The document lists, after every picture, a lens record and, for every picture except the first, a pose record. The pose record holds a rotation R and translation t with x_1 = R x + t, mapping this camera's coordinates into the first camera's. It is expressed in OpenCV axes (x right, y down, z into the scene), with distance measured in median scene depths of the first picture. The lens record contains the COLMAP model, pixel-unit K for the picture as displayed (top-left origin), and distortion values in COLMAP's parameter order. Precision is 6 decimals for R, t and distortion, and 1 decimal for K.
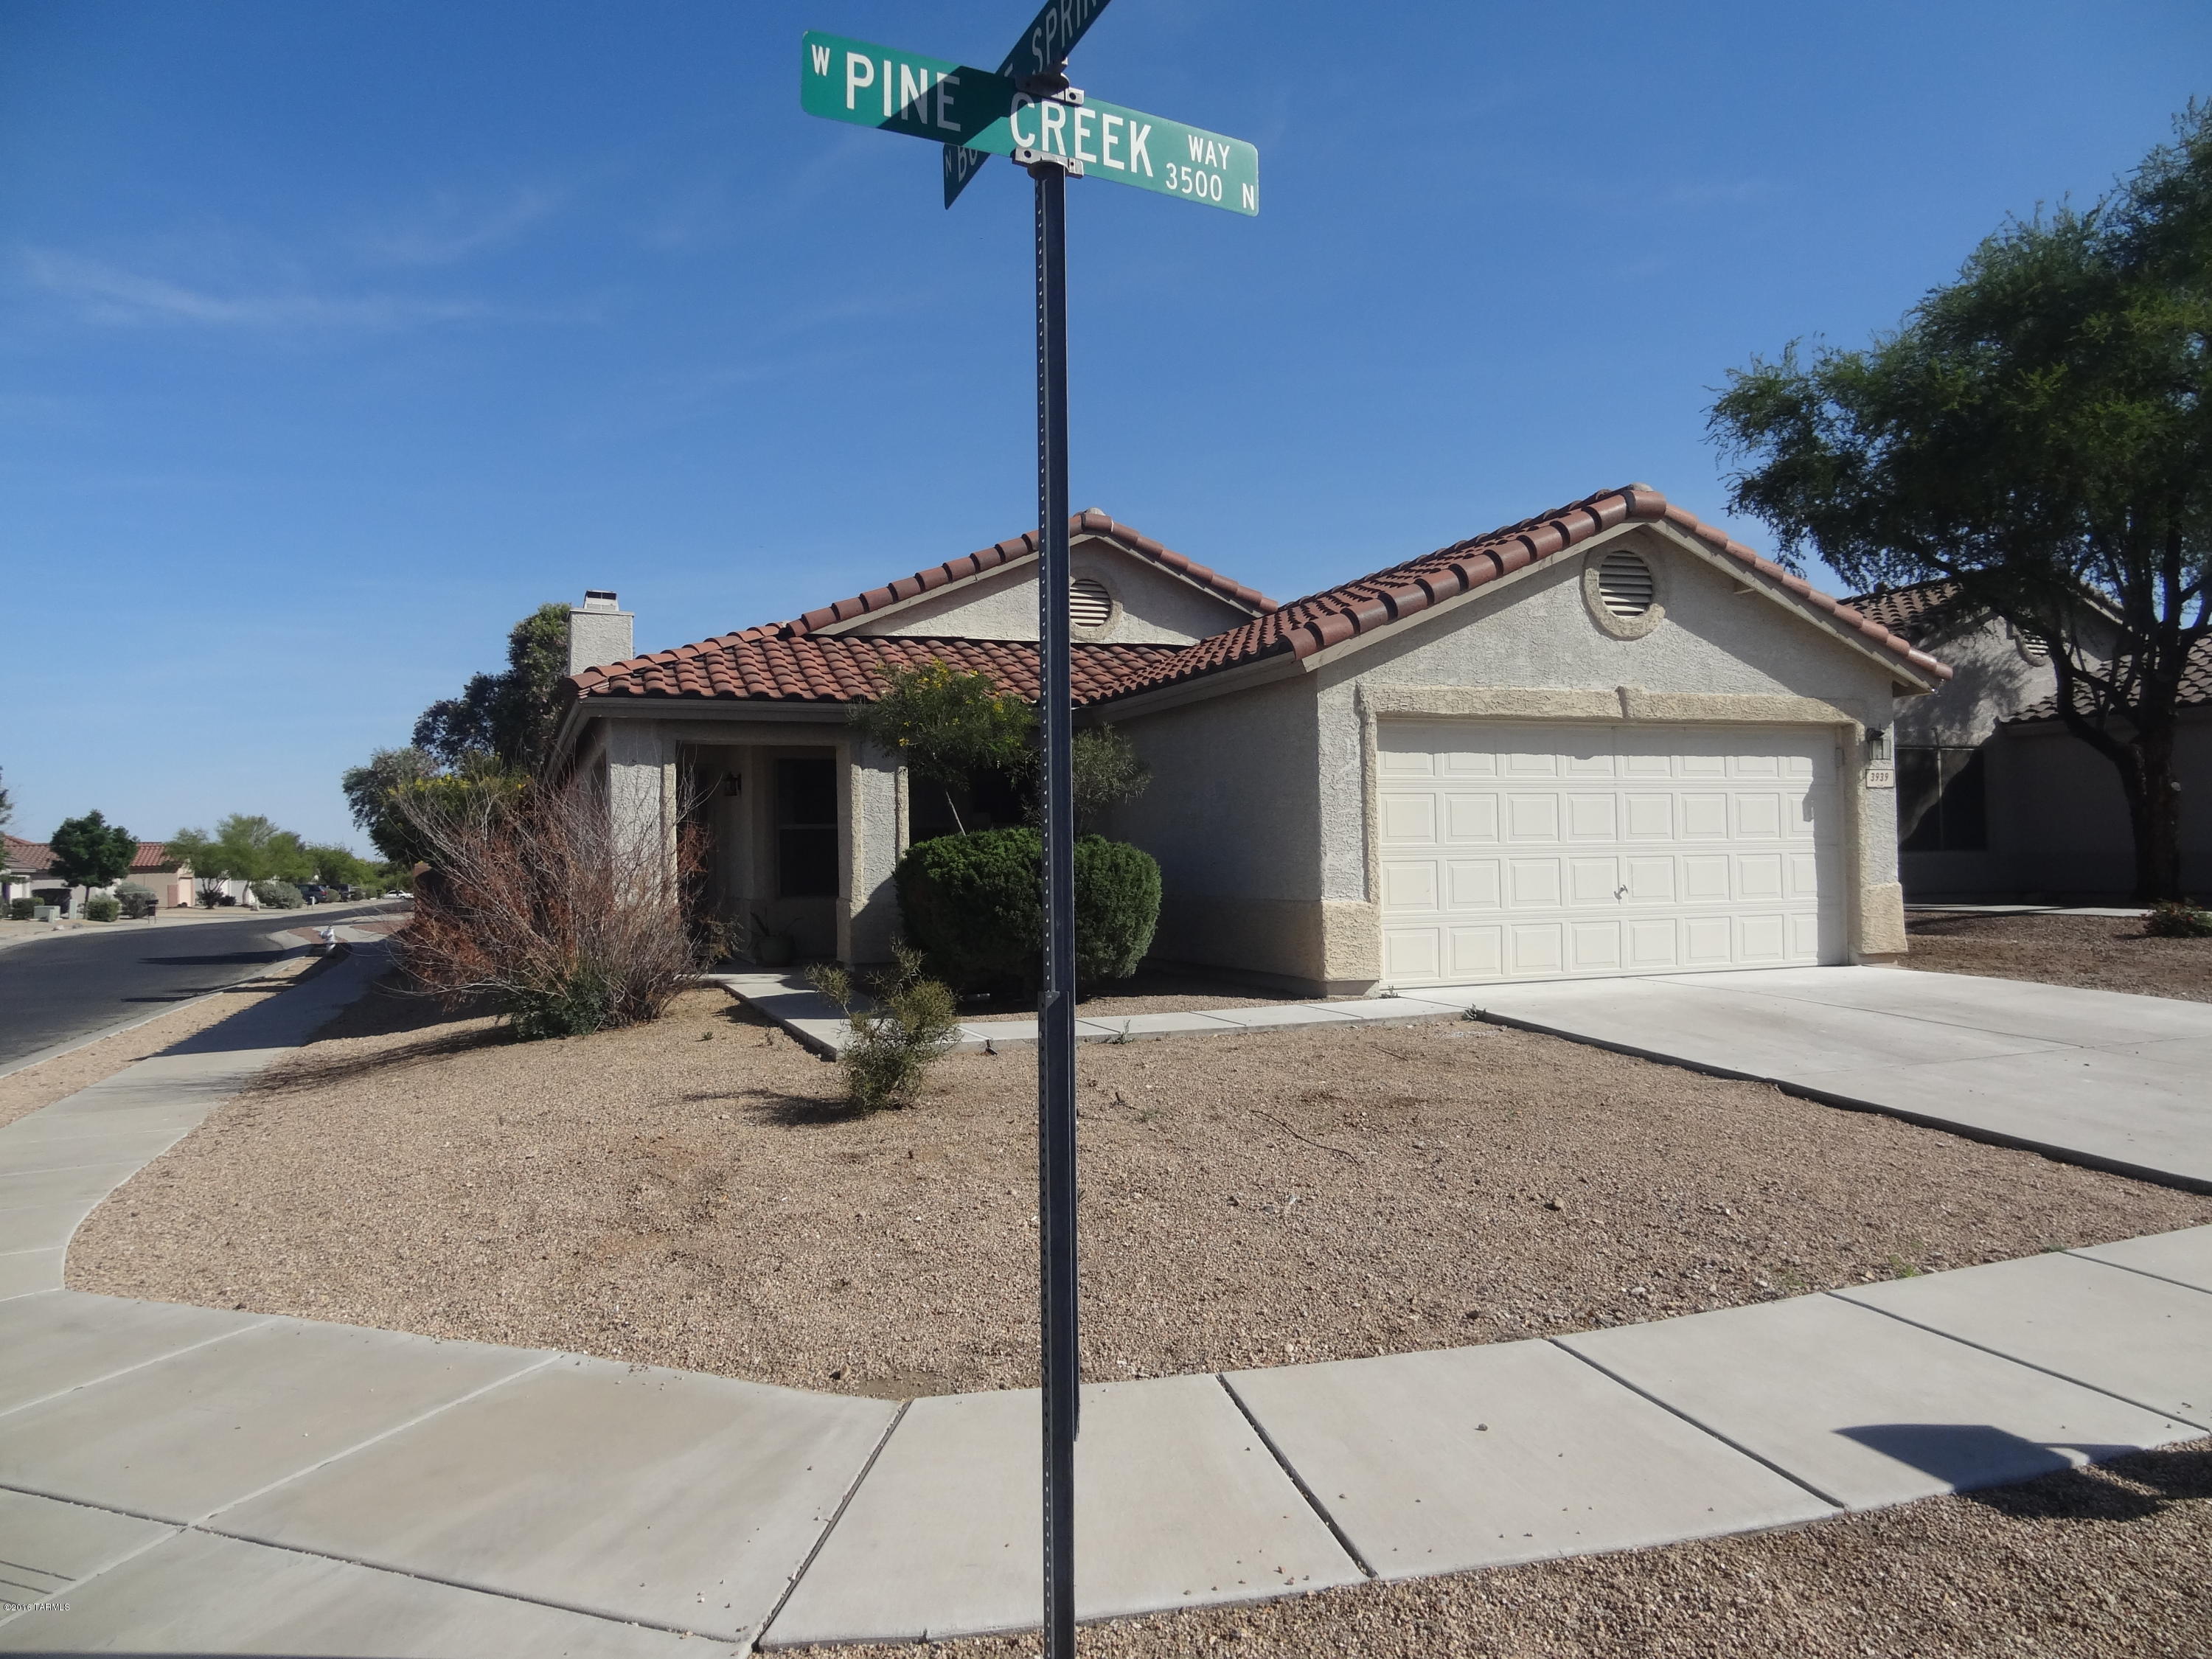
lens RADIAL K [[1540.4, 0, 1108.5], [0, 1540.4, 808.0], [0, 0, 1]] dist [-0.000941, -0.000318]
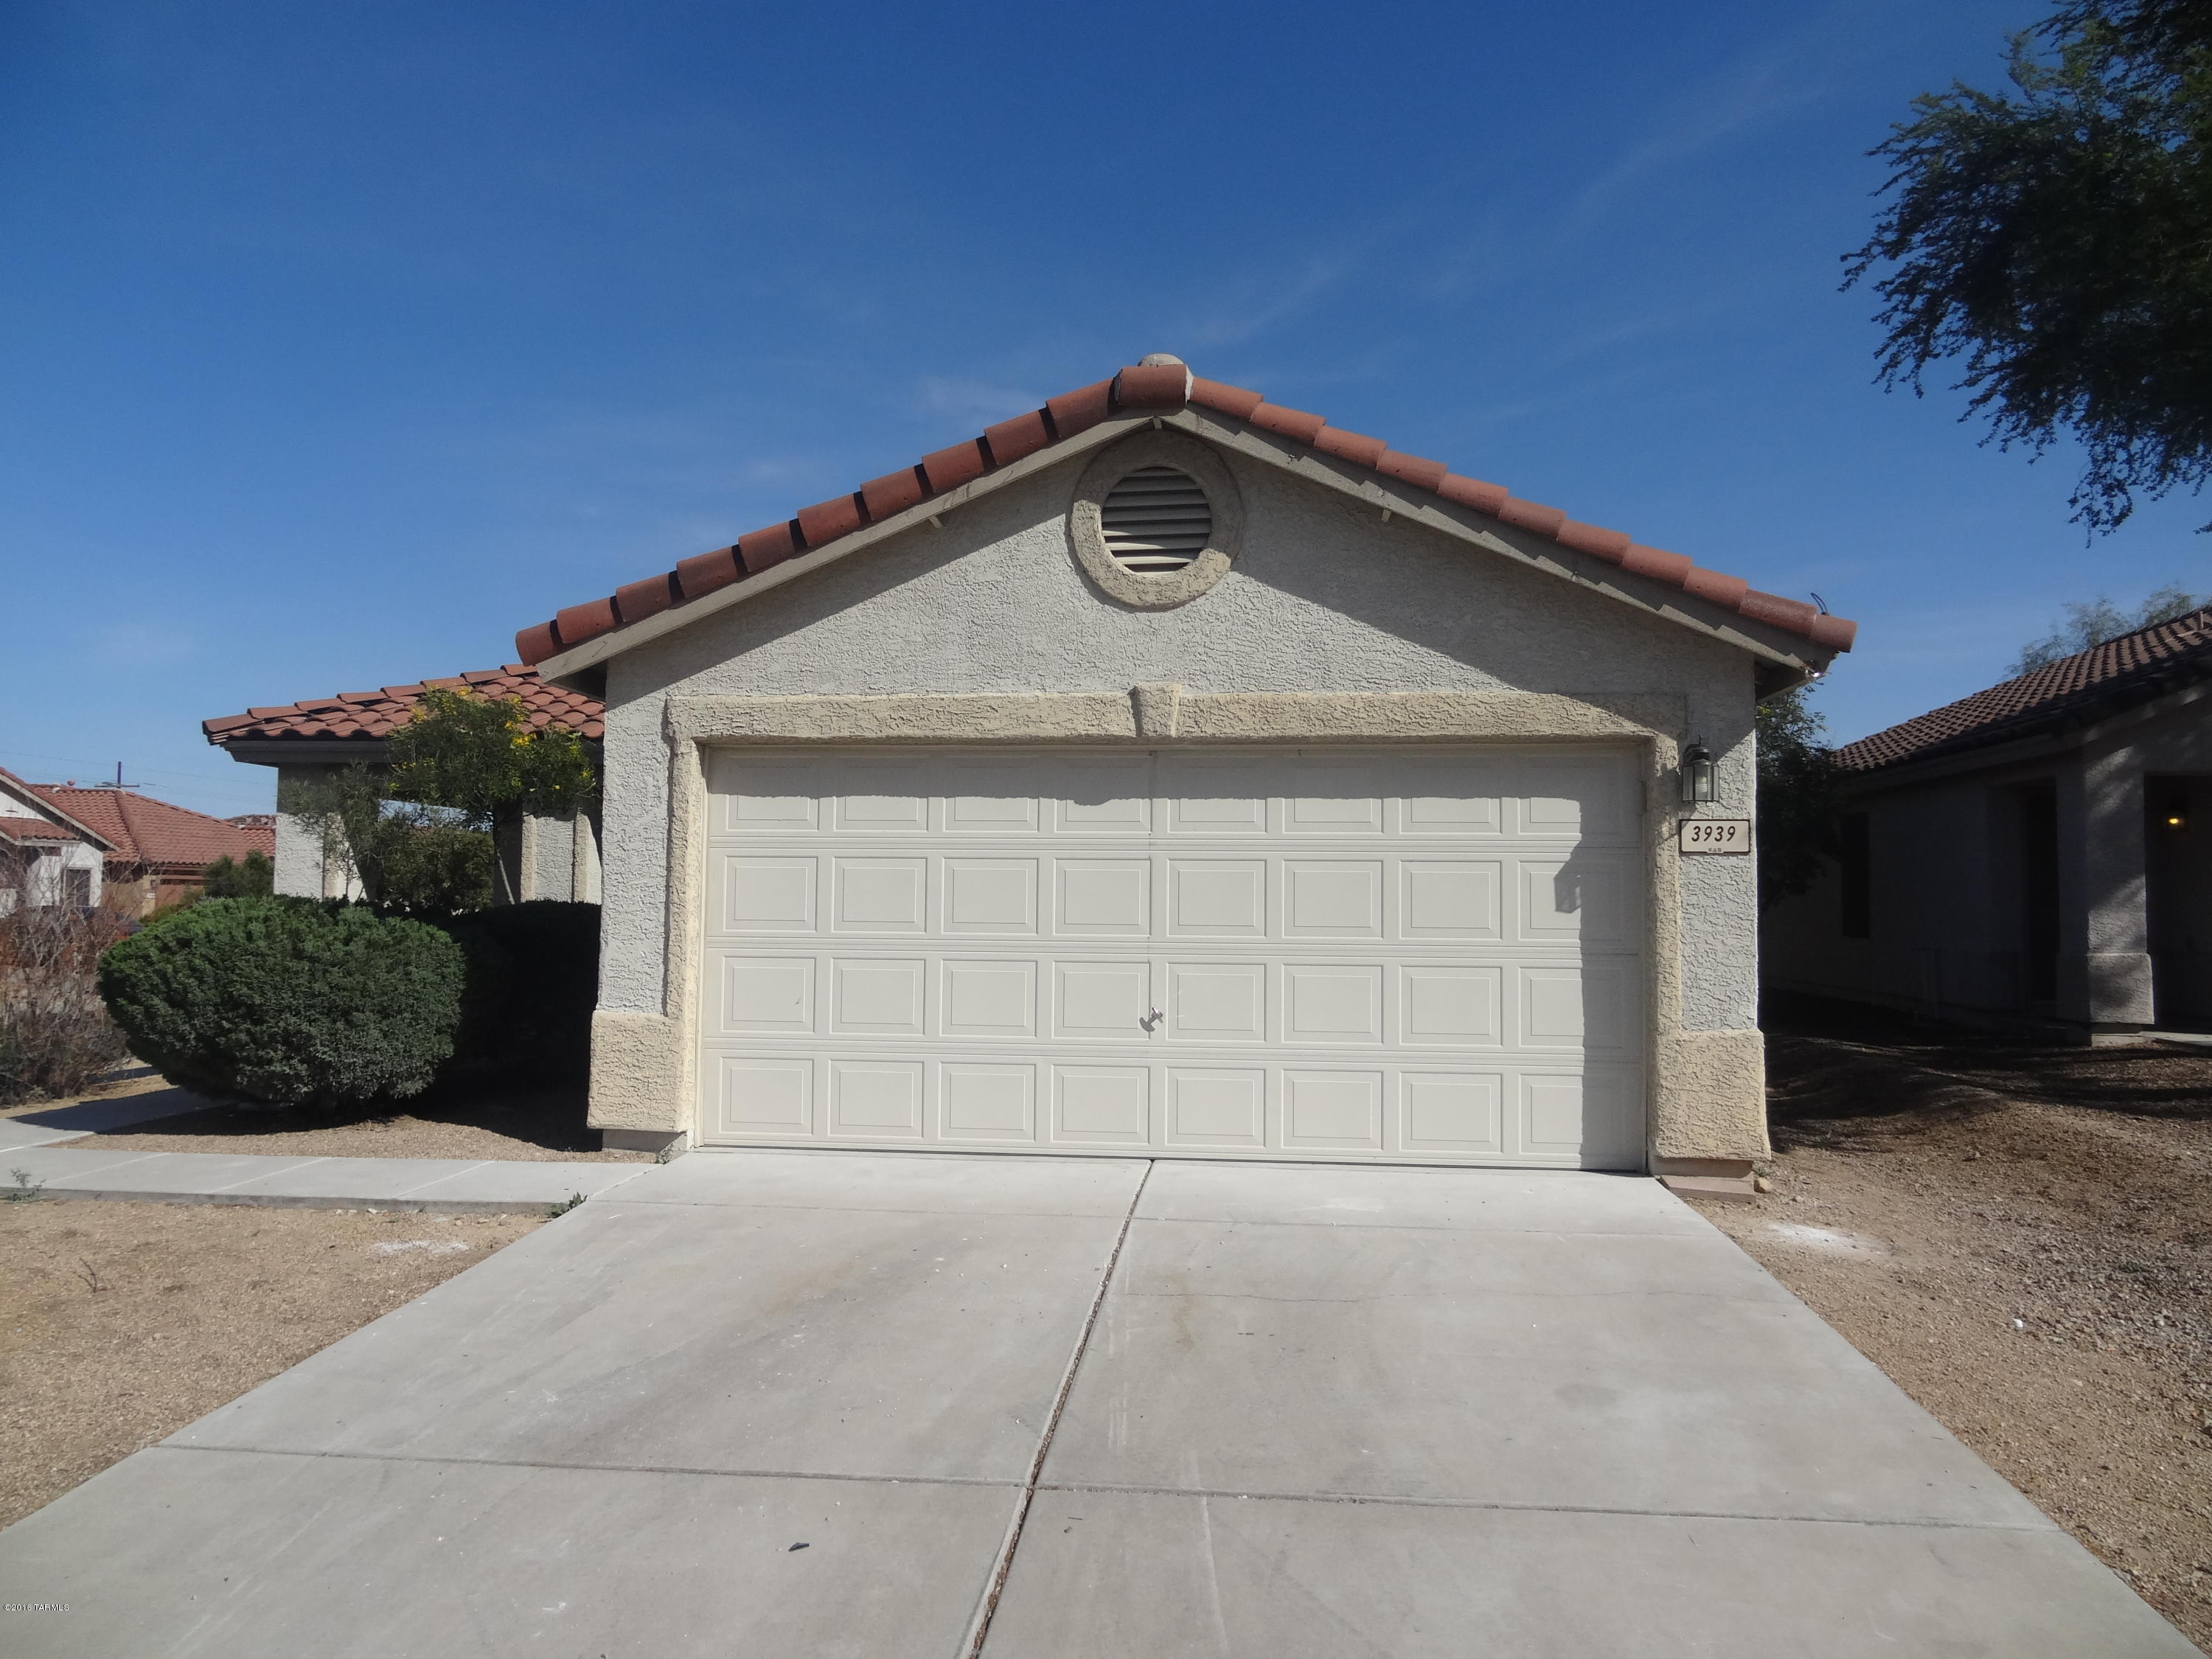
lens RADIAL K [[1549.1, 0, 1106.0], [0, 1549.1, 829.5], [0, 0, 1]] dist [-0.001926, 0.013301]
pose [[0.884127, 0.000070, -0.467246, 0.600842], [-0.010602, 0.999746, -0.019911, -0.008849], [0.467126, 0.022557, 0.883903, 0.439079]]
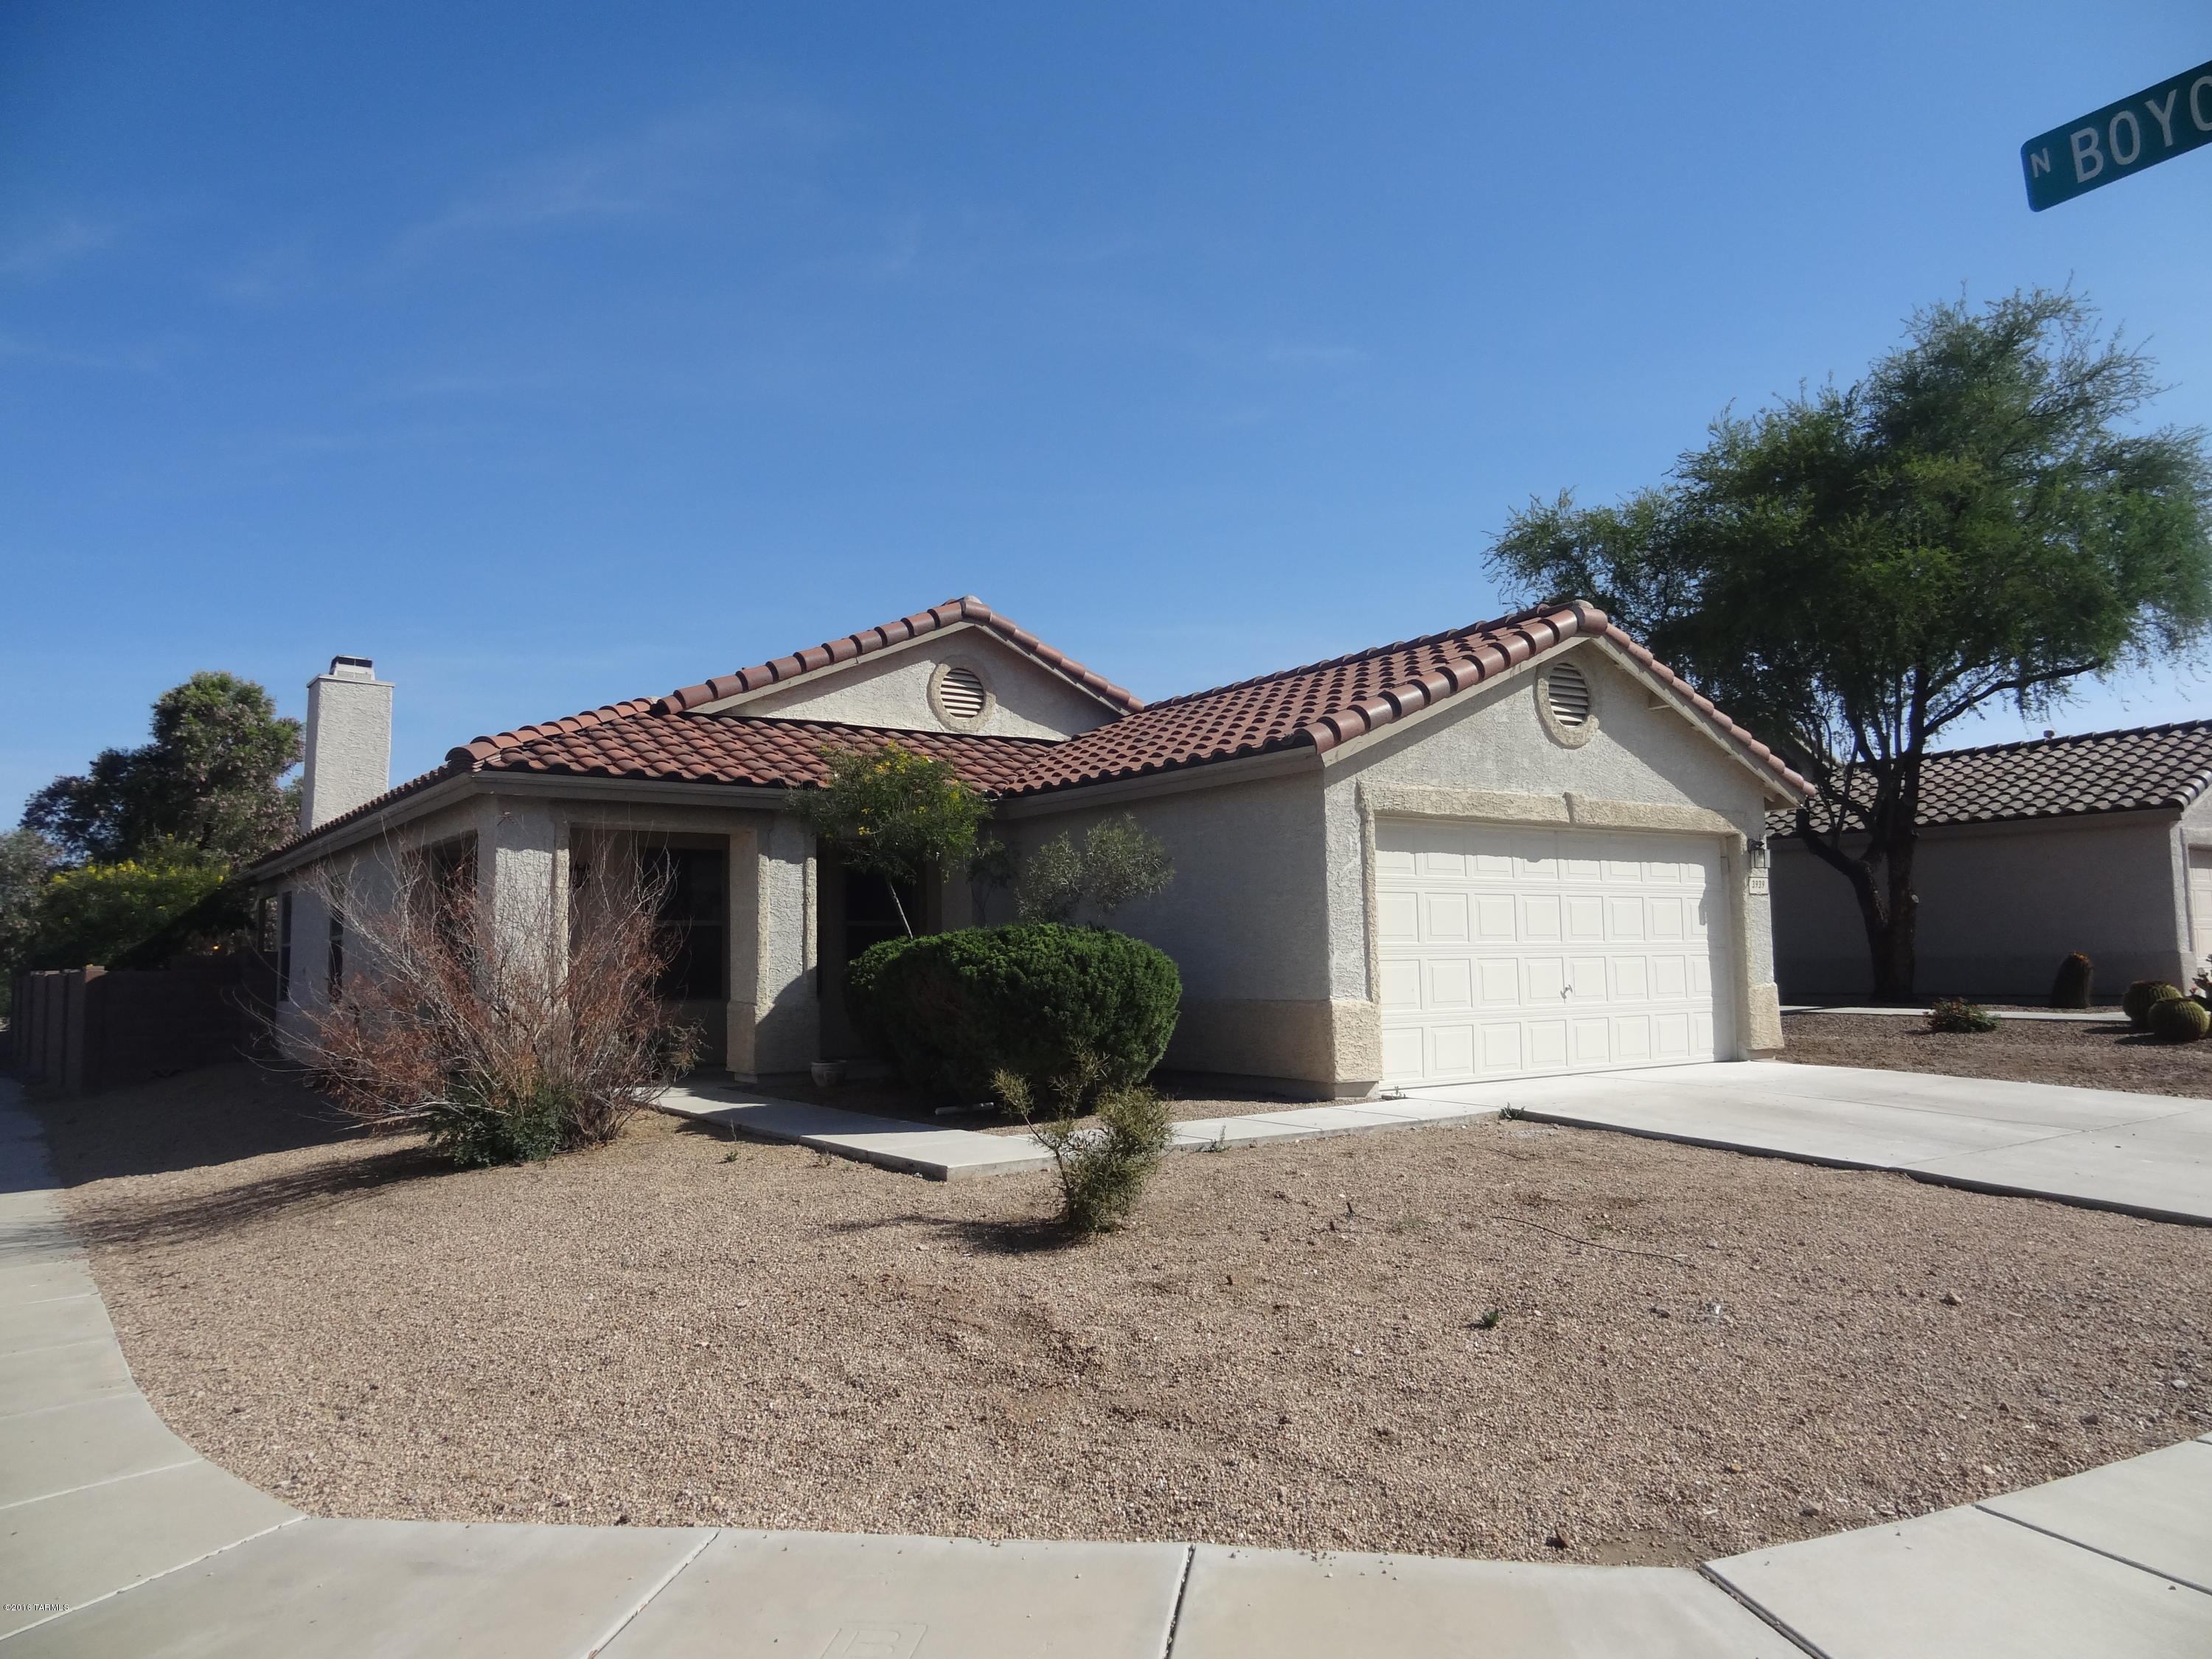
lens RADIAL K [[1540.4, 0, 1108.5], [0, 1540.4, 808.0], [0, 0, 1]] dist [-0.000941, -0.000318]
pose [[0.968955, 0.027233, 0.245731, -0.217981], [-0.009893, 0.997390, -0.071525, 0.008692], [-0.247038, 0.066873, 0.966696, 0.071631]]
